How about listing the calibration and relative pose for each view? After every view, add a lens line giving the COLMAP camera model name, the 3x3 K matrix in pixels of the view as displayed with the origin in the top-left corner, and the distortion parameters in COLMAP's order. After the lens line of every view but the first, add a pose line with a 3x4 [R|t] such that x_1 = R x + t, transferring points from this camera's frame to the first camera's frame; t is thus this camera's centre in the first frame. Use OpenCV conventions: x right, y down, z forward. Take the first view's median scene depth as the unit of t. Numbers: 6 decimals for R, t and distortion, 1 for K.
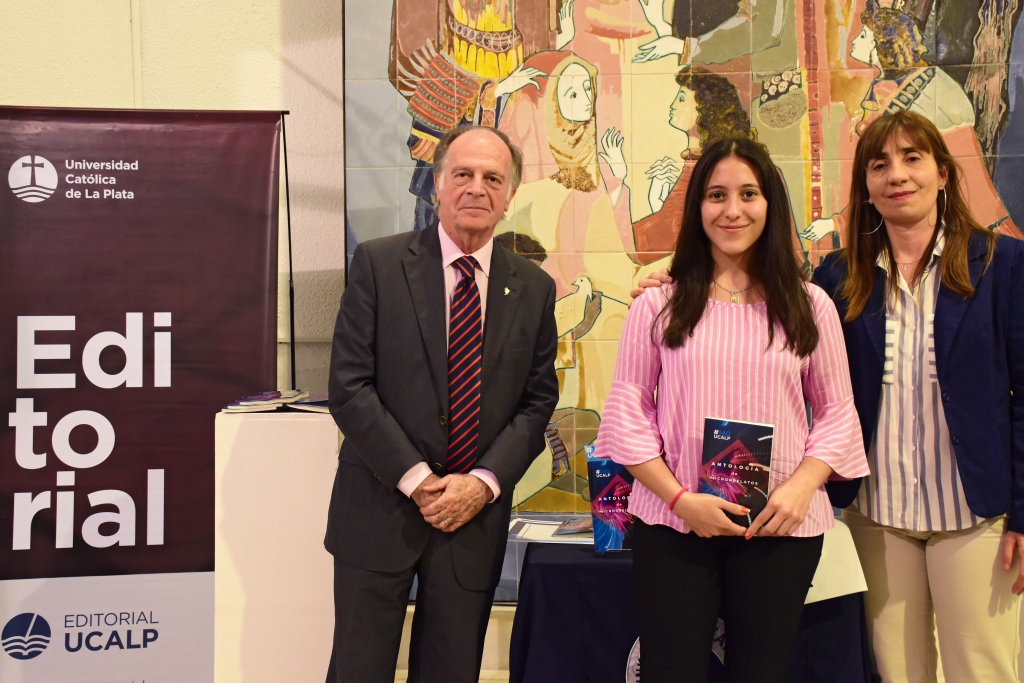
lens RADIAL K [[1310.0, 0, 509.1], [0, 1310.0, 345.5], [0, 0, 1]] dist [0.055315, 0.407725]
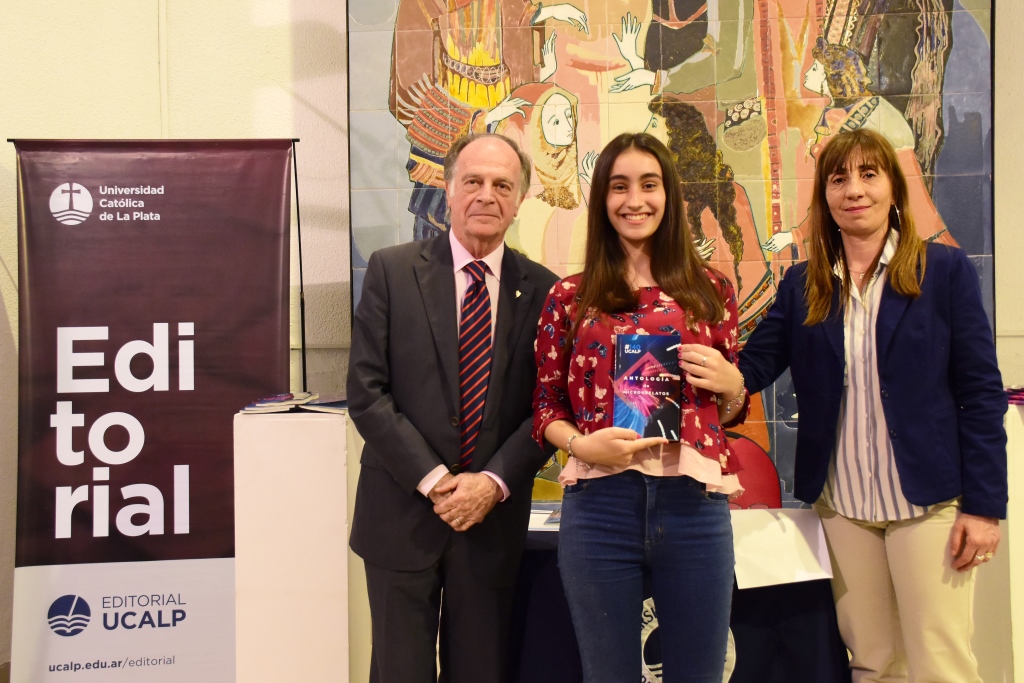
lens RADIAL K [[1144.9, 0, 495.1], [0, 1144.9, 339.6], [0, 0, 1]] dist [-0.031233, 0.250176]
pose [[0.999944, -0.010282, 0.002586, -0.006784], [0.010307, 0.999896, -0.010106, 0.001381], [-0.002482, 0.010132, 0.999946, 0.040412]]
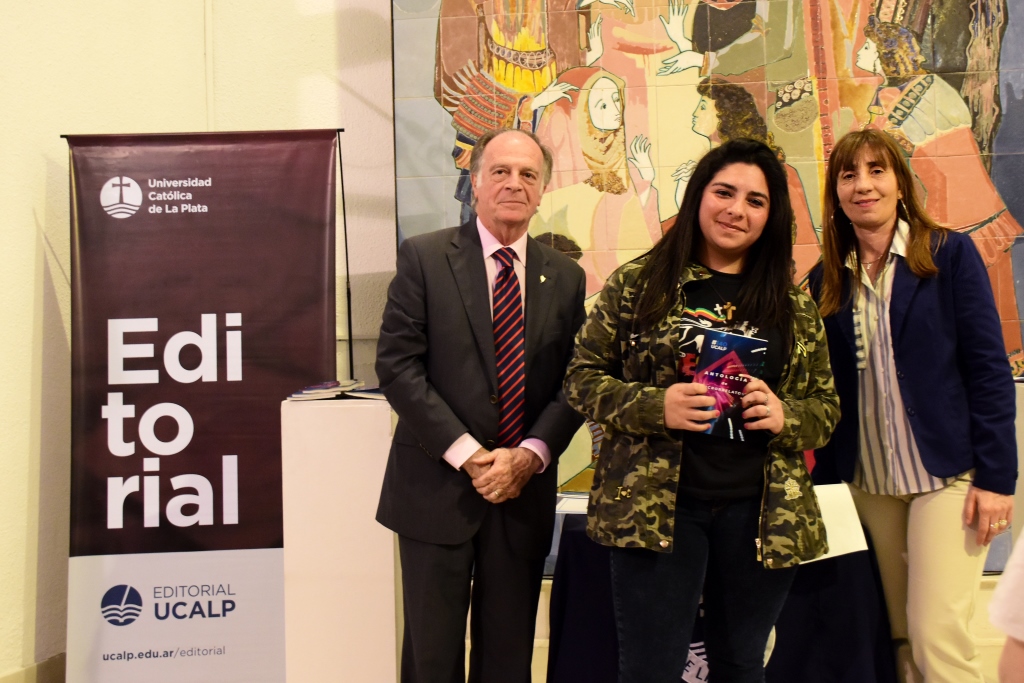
lens RADIAL K [[1289.6, 0, 514.9], [0, 1289.6, 304.7], [0, 0, 1]] dist [-0.024527, 0.160342]
pose [[0.998992, -0.022258, -0.038991, 0.013742], [0.020862, 0.999140, -0.035840, 0.010495], [0.039755, 0.034990, 0.998597, -0.064206]]
